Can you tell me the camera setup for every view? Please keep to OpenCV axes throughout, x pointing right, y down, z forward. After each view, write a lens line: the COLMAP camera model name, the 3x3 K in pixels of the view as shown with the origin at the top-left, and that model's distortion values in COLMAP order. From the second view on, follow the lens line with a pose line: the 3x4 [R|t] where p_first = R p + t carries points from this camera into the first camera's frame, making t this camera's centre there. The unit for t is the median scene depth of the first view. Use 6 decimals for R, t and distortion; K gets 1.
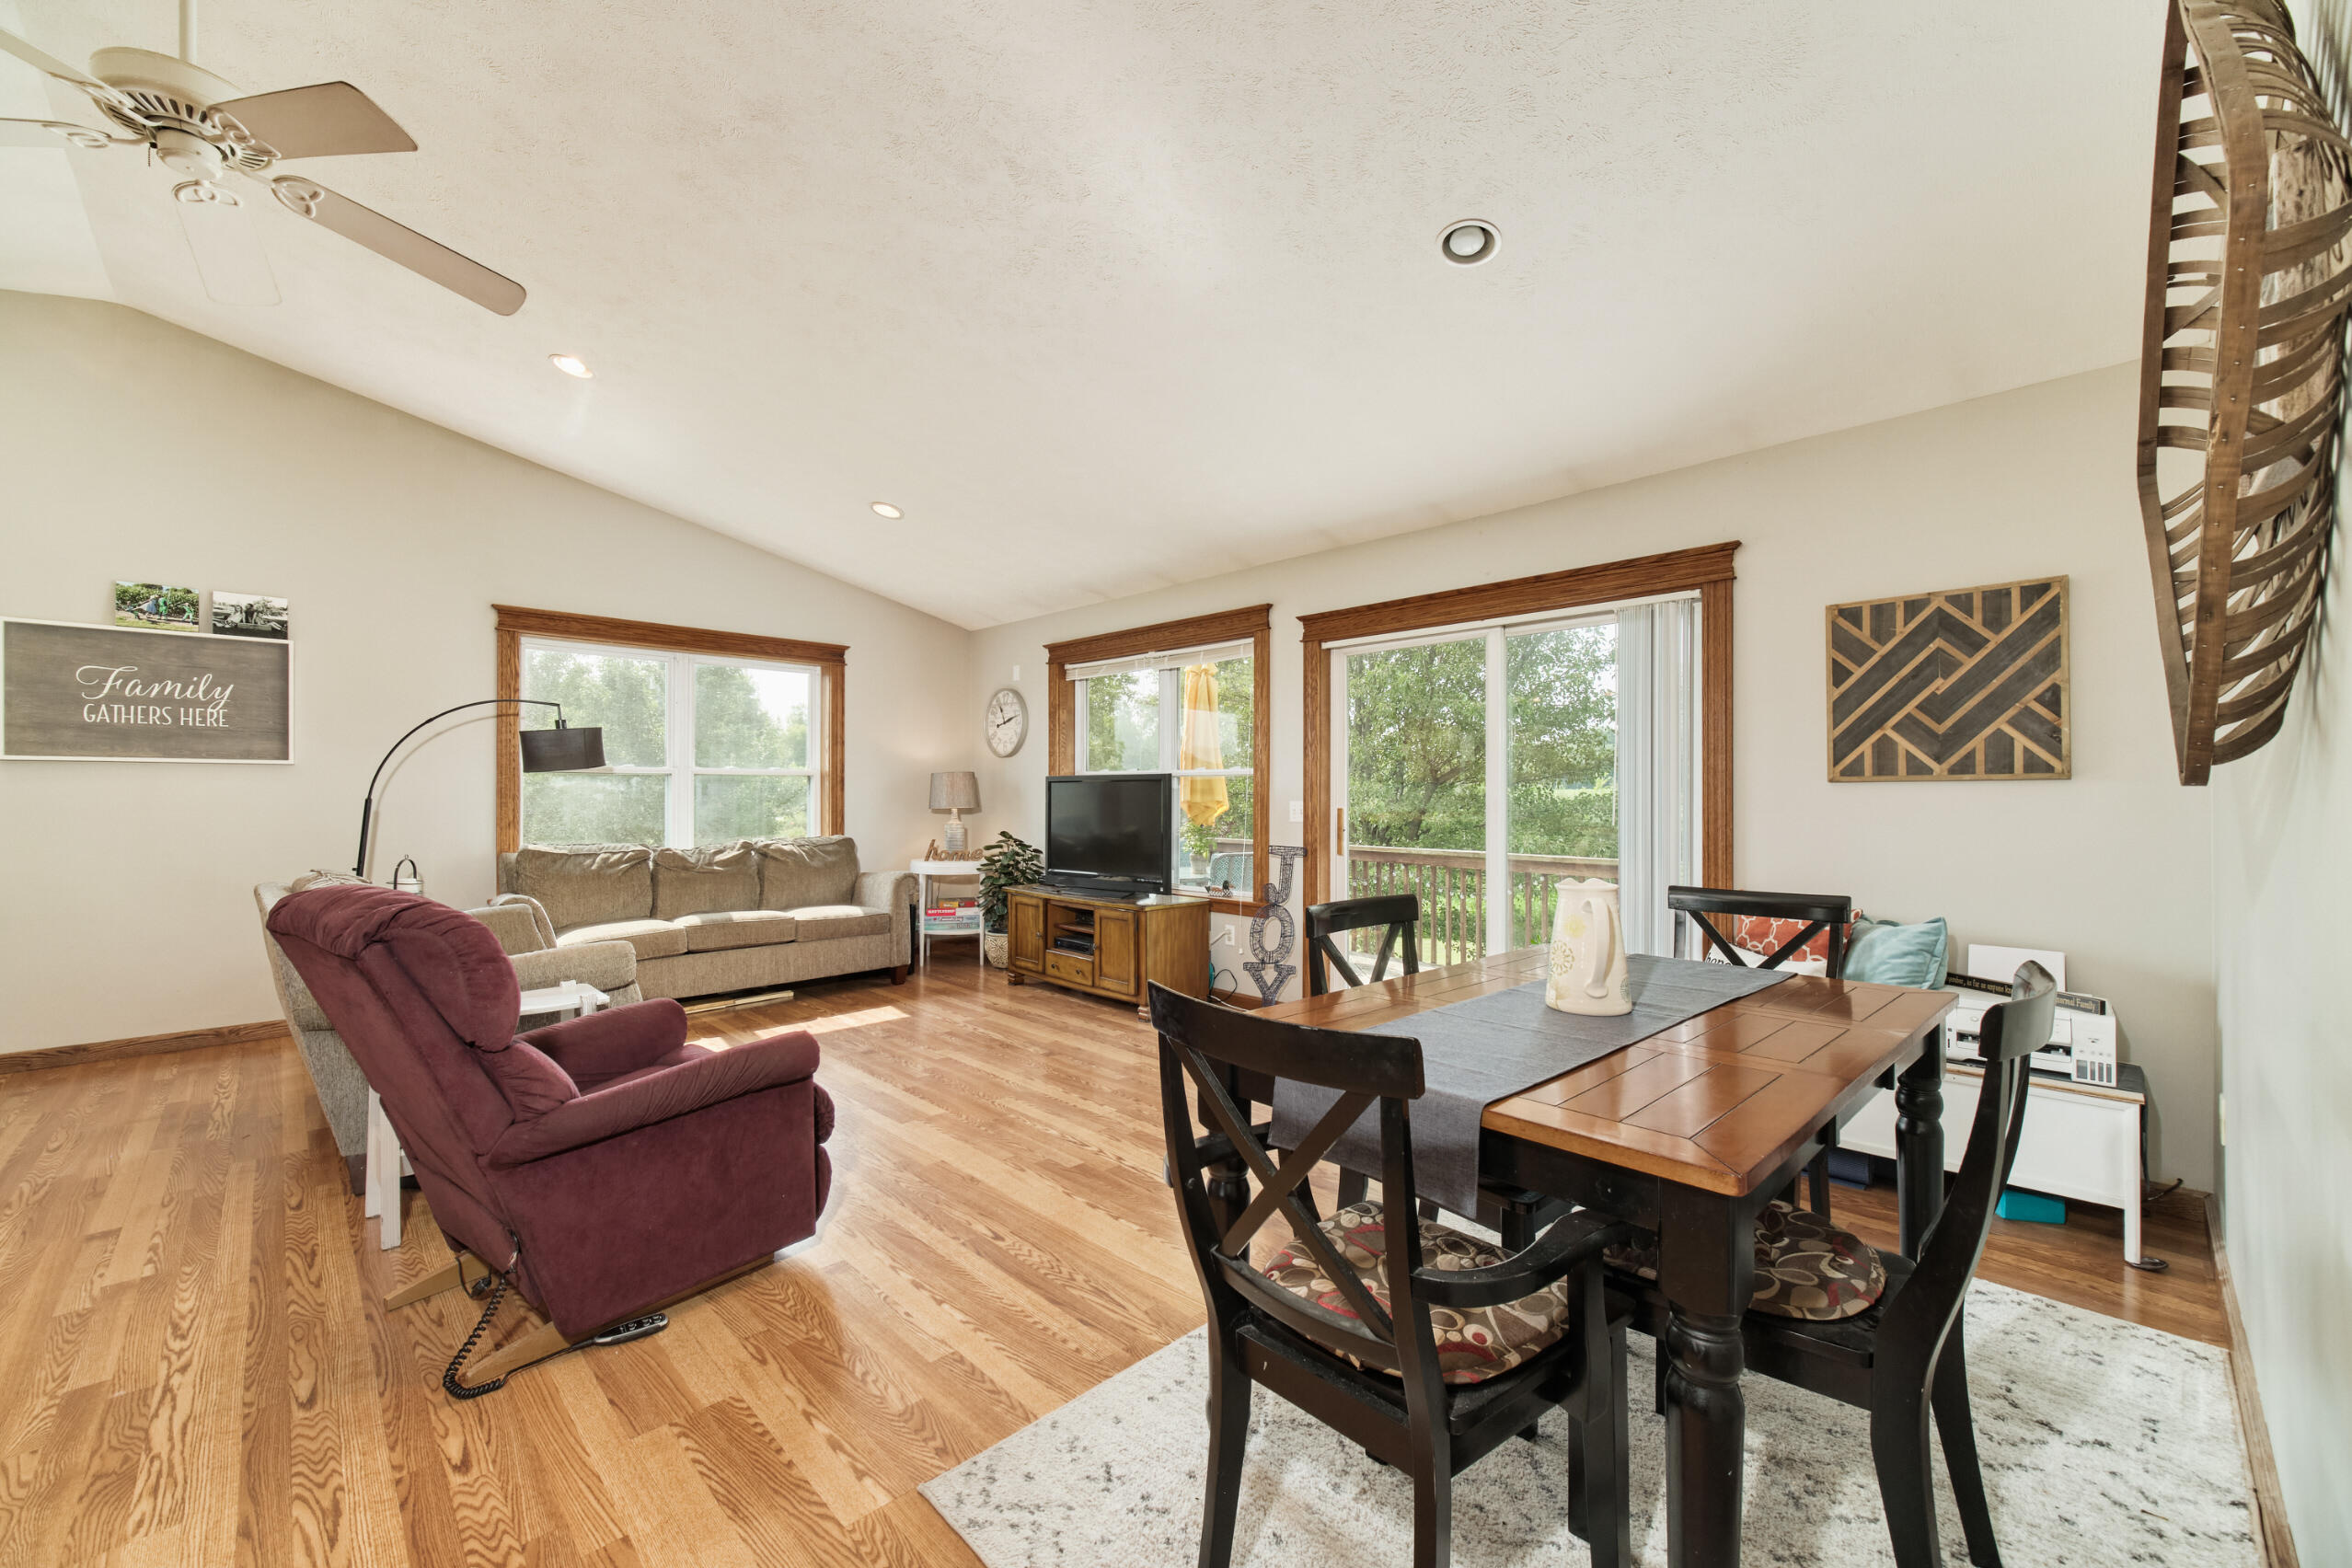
lens RADIAL K [[915.4, 0, 1171.4], [0, 915.4, 799.0], [0, 0, 1]] dist [-0.002091, -0.000100]
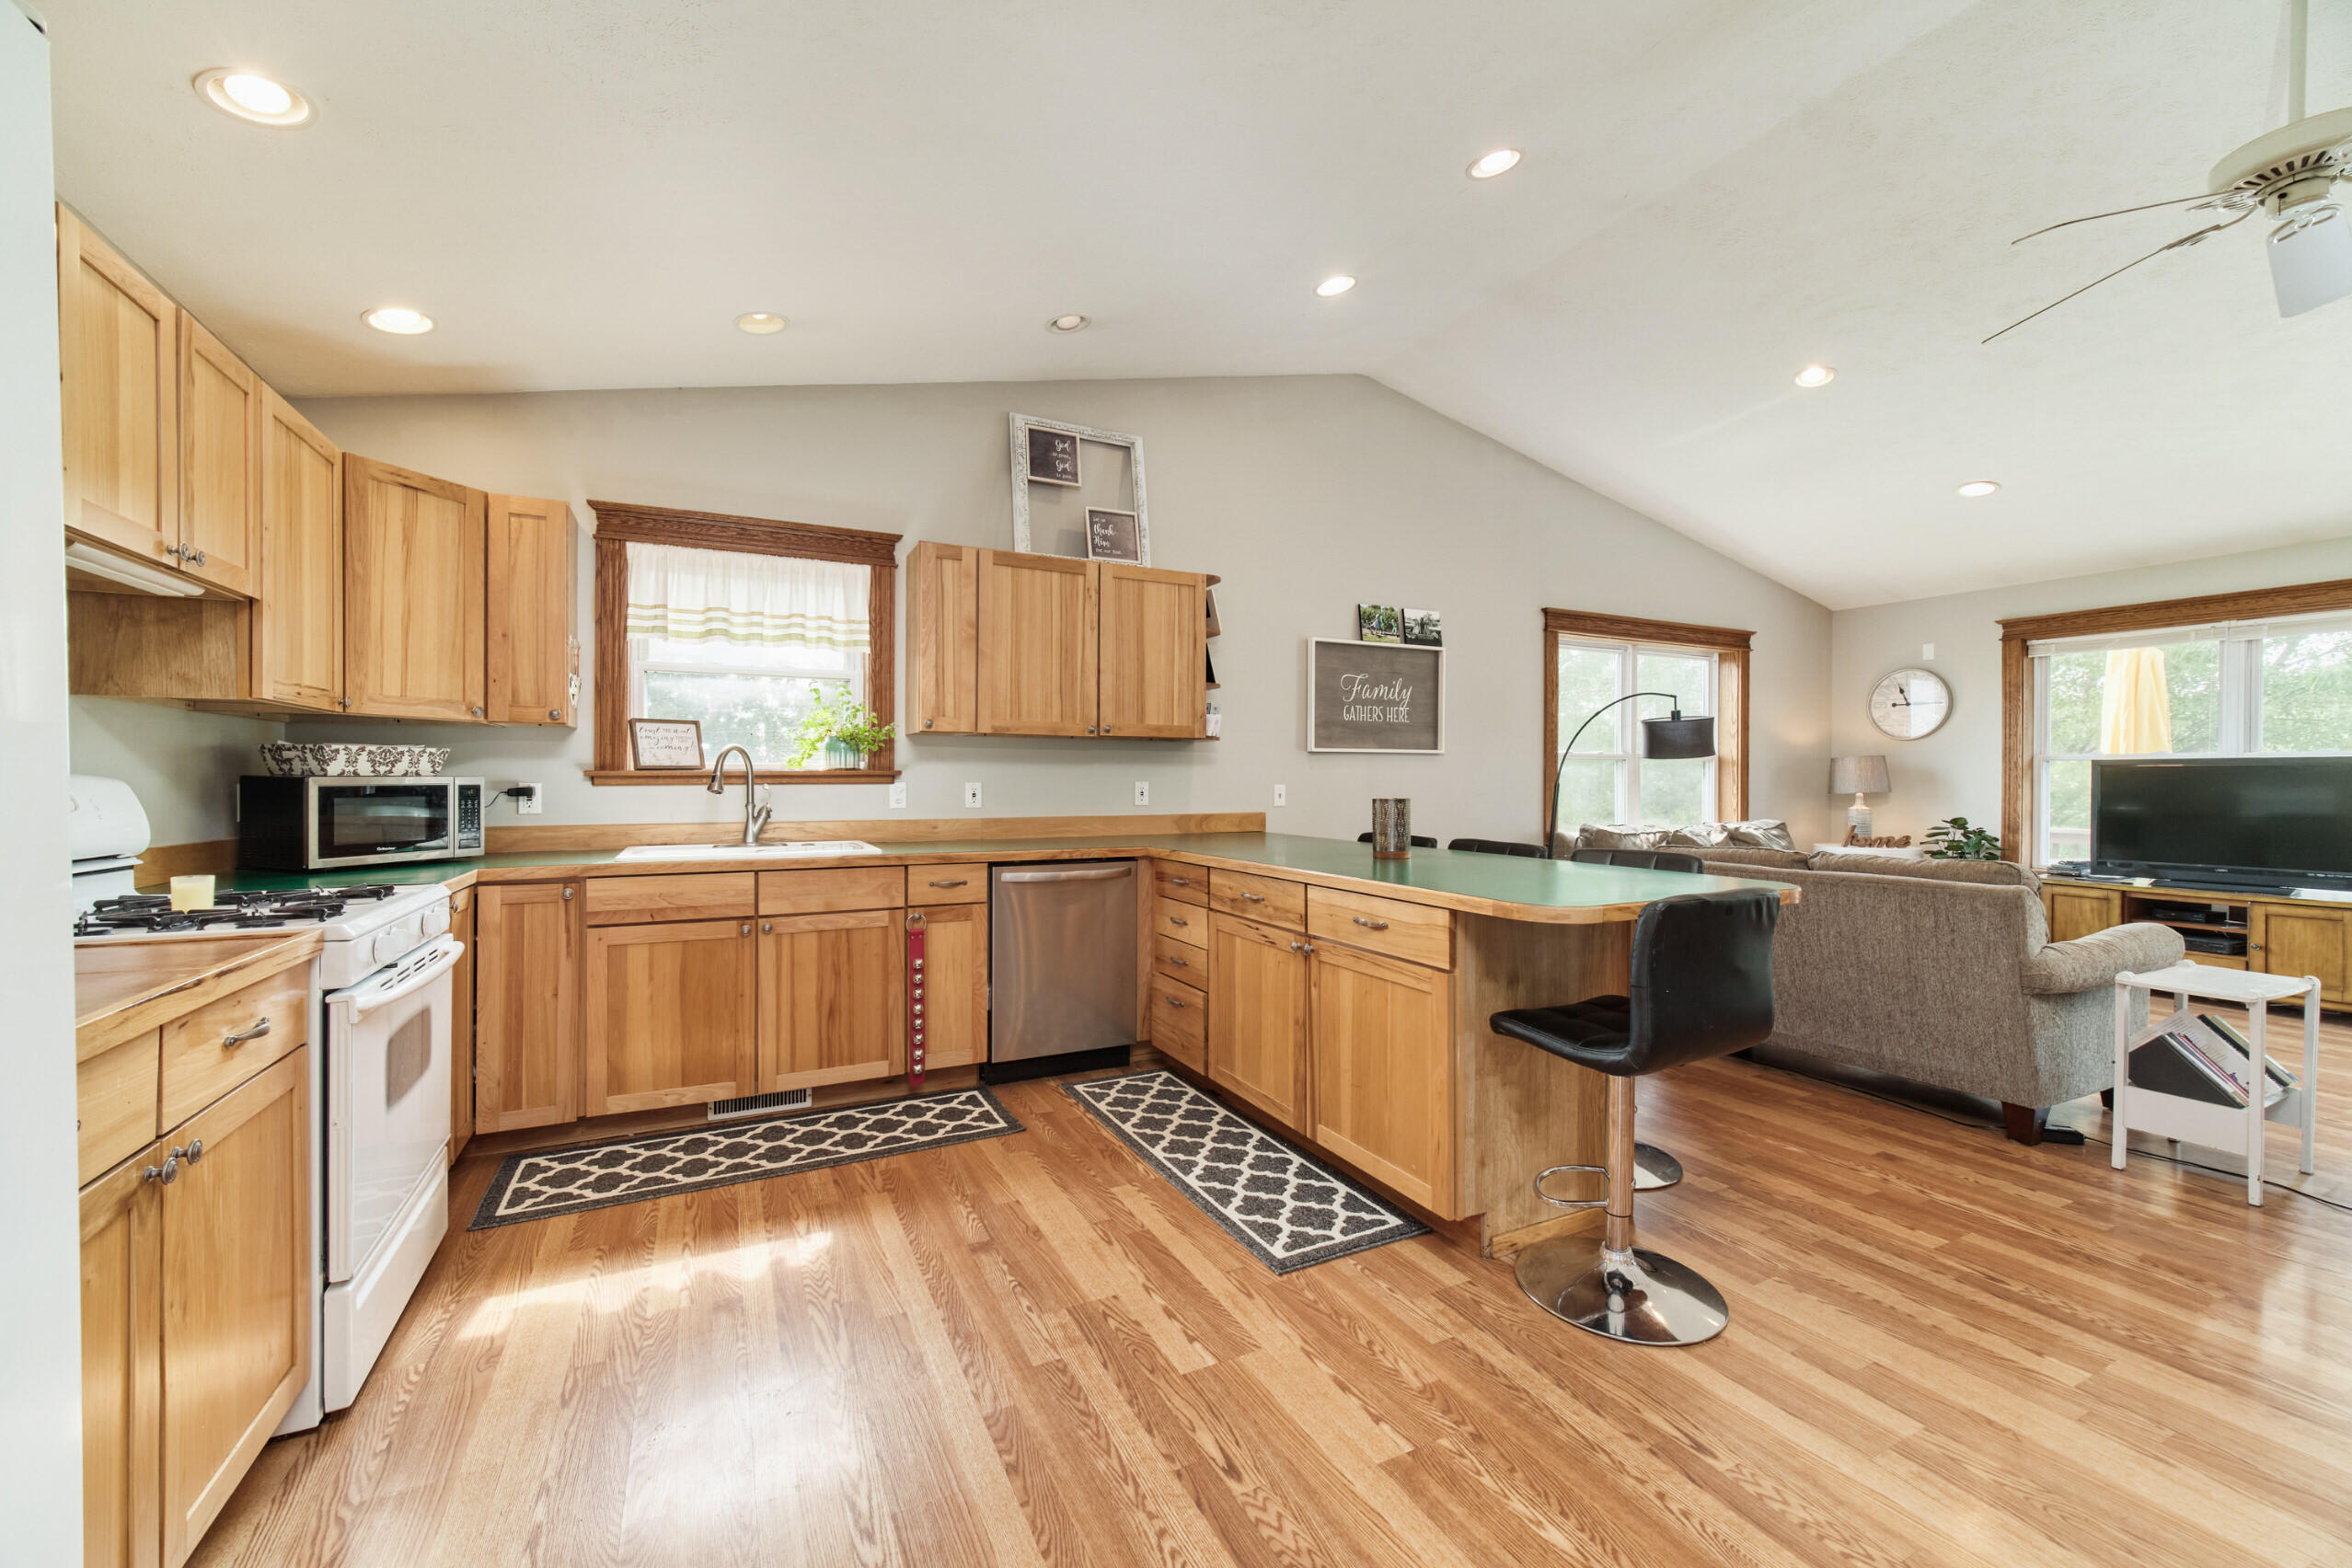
lens RADIAL K [[925.6, 0, 1176.0], [0, 925.6, 784.0], [0, 0, 1]] dist [-0.000974, 0.000020]
pose [[0.946874, 0.004767, -0.321569, -0.905645], [-0.004422, 0.999989, 0.001803, 0.000370], [0.321574, -0.000285, 0.946884, -0.229683]]
